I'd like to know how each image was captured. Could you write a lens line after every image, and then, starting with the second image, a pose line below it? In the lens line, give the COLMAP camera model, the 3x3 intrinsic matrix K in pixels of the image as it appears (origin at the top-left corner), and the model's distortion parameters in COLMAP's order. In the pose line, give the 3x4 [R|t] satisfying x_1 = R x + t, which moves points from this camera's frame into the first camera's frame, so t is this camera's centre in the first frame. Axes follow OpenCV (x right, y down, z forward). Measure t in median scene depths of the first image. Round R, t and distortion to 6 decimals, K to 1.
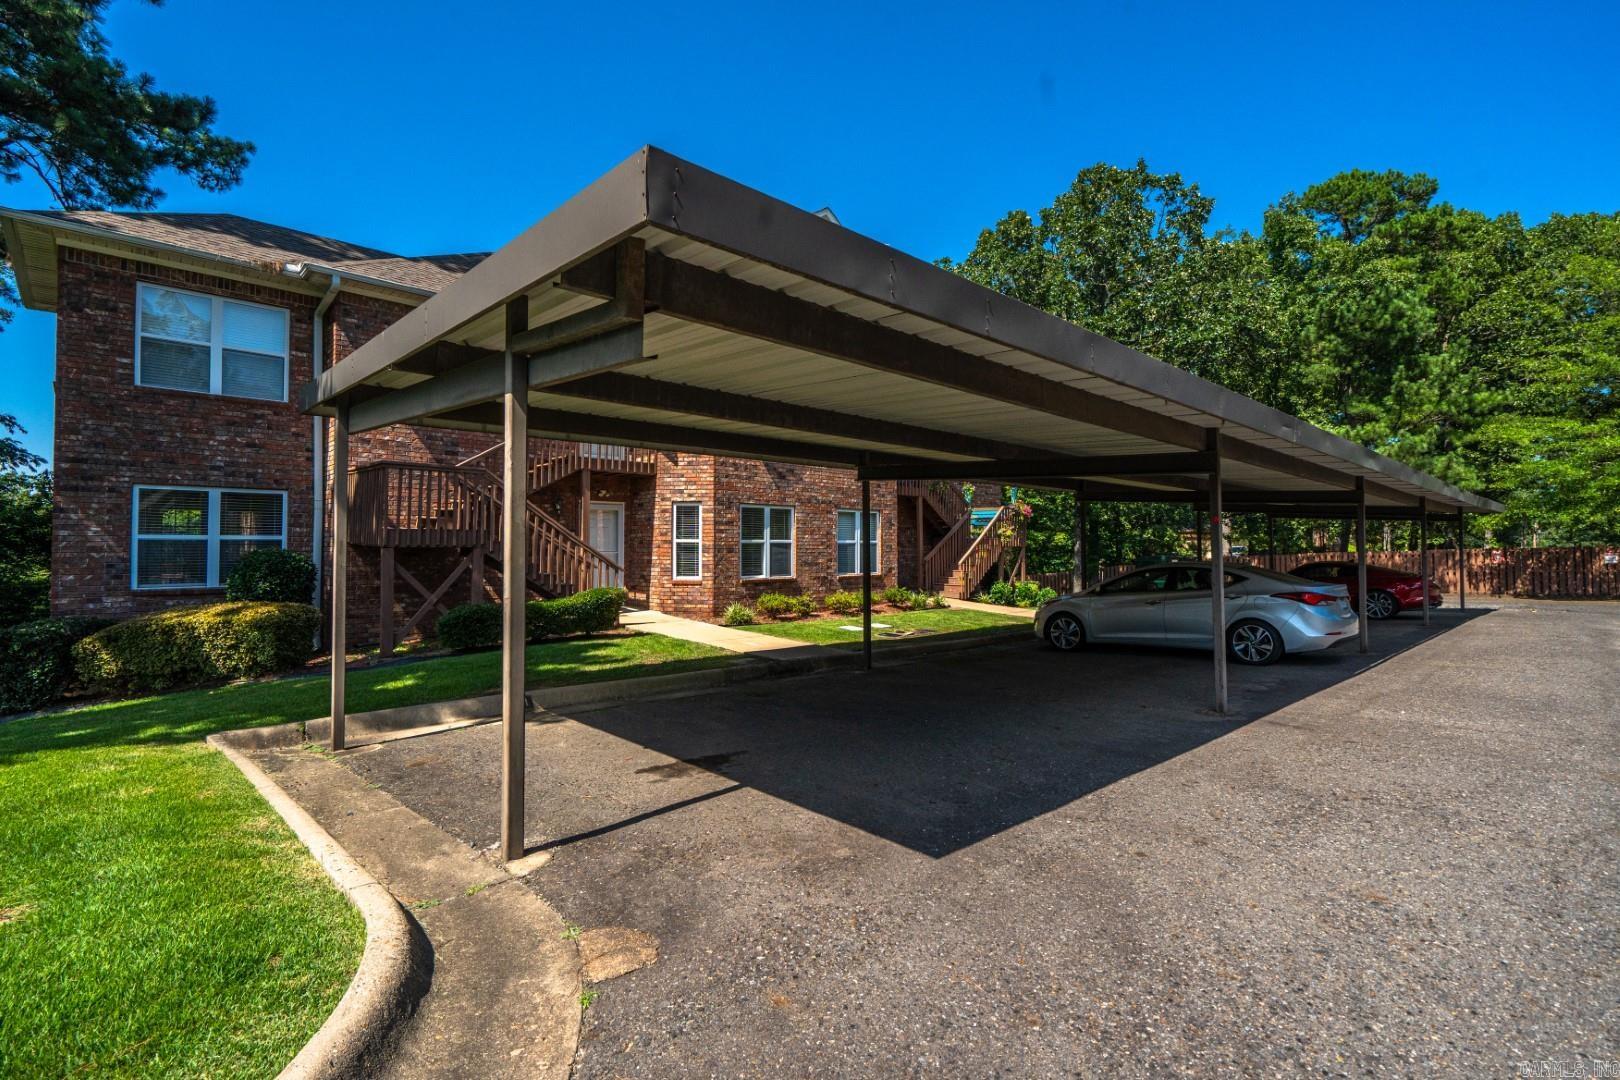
lens RADIAL K [[737.6, 0, 804.8], [0, 737.6, 536.0], [0, 0, 1]] dist [0.000875, 0.000427]
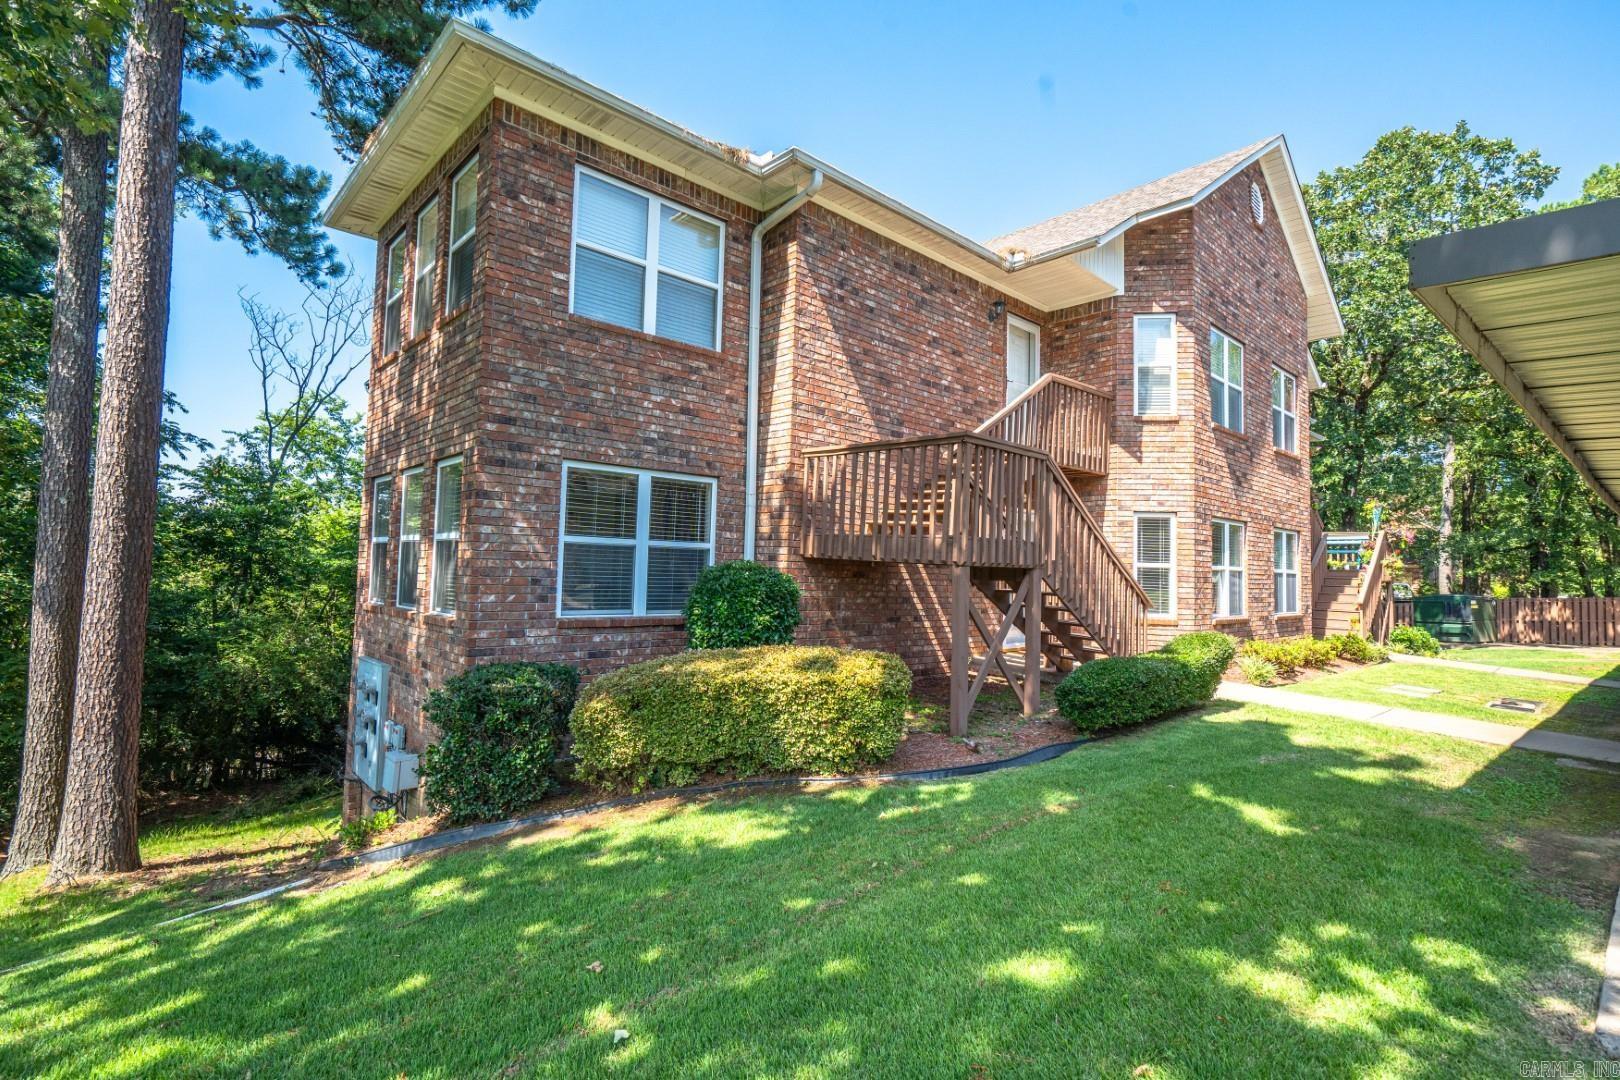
lens RADIAL K [[769.2, 0, 808.3], [0, 769.2, 533.9], [0, 0, 1]] dist [-0.001381, 0.000133]
pose [[0.999379, 0.026350, -0.023410, -0.624603], [-0.027110, 0.999095, -0.032763, 0.012731], [0.022525, 0.033377, 0.999189, 0.290670]]
